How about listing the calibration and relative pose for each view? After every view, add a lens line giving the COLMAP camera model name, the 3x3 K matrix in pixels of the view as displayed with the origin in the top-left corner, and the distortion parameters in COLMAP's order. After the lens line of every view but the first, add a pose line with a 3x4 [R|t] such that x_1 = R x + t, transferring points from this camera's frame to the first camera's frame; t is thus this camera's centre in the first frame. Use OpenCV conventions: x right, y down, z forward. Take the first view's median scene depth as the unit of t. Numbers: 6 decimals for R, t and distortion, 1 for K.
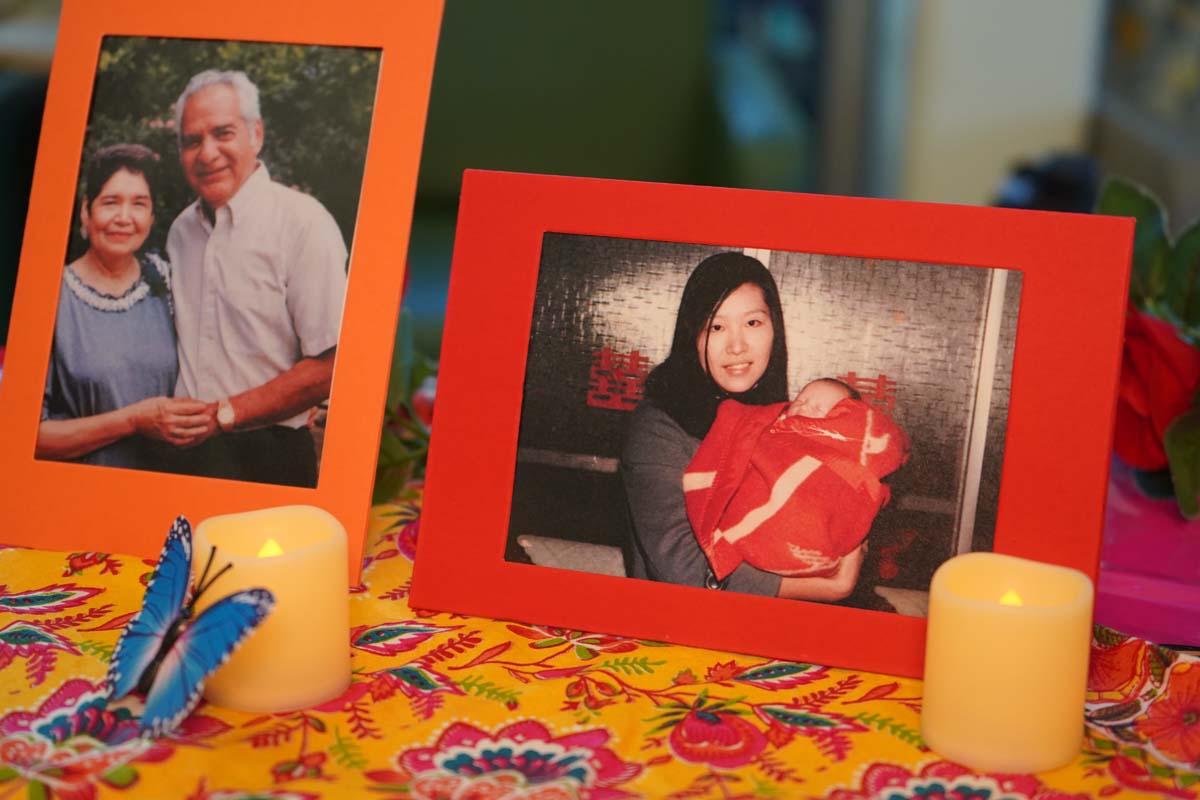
lens RADIAL K [[2043.2, 0, 600.8], [0, 2043.2, 400.2], [0, 0, 1]] dist [-0.047871, 0.000000]
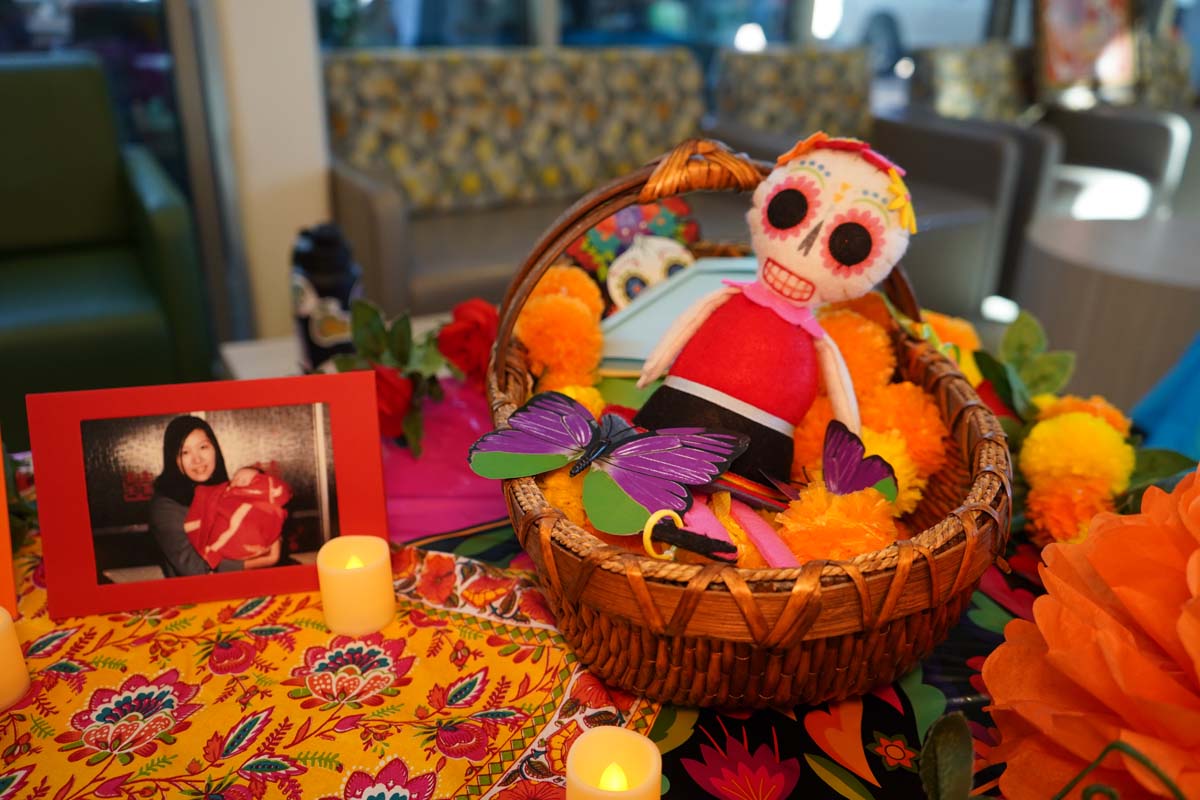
lens RADIAL K [[973.4, 0, 597.4], [0, 973.4, 400.9], [0, 0, 1]] dist [-0.003374, 0.012155]
pose [[0.874832, -0.212359, 0.435399, 0.004203], [0.147472, 0.972881, 0.178196, -0.207293], [-0.461433, -0.091683, 0.882425, -0.058037]]
